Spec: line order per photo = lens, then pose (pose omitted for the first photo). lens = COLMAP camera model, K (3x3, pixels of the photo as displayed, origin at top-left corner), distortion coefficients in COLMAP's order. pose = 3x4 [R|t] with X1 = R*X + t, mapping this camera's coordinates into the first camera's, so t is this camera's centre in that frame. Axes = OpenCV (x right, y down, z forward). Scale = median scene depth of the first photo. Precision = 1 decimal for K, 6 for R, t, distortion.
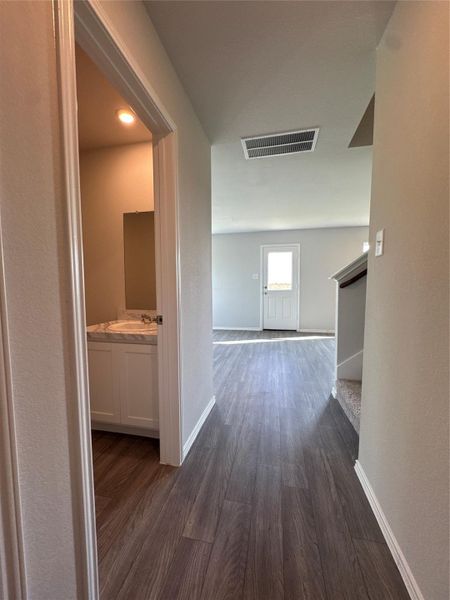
lens RADIAL K [[236.9, 0, 225.0], [0, 236.9, 300.0], [0, 0, 1]] dist [-0.000246, -0.000075]
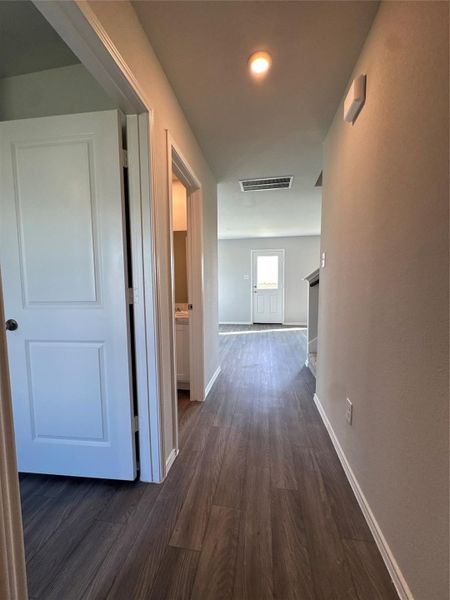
lens RADIAL K [[244.8, 0, 225.0], [0, 244.8, 300.0], [0, 0, 1]] dist [0.000074, -0.000023]
pose [[0.998611, -0.004395, 0.052496, -0.047788], [0.004325, 0.999990, 0.001452, 0.012106], [-0.052502, -0.001223, 0.998620, -0.221494]]
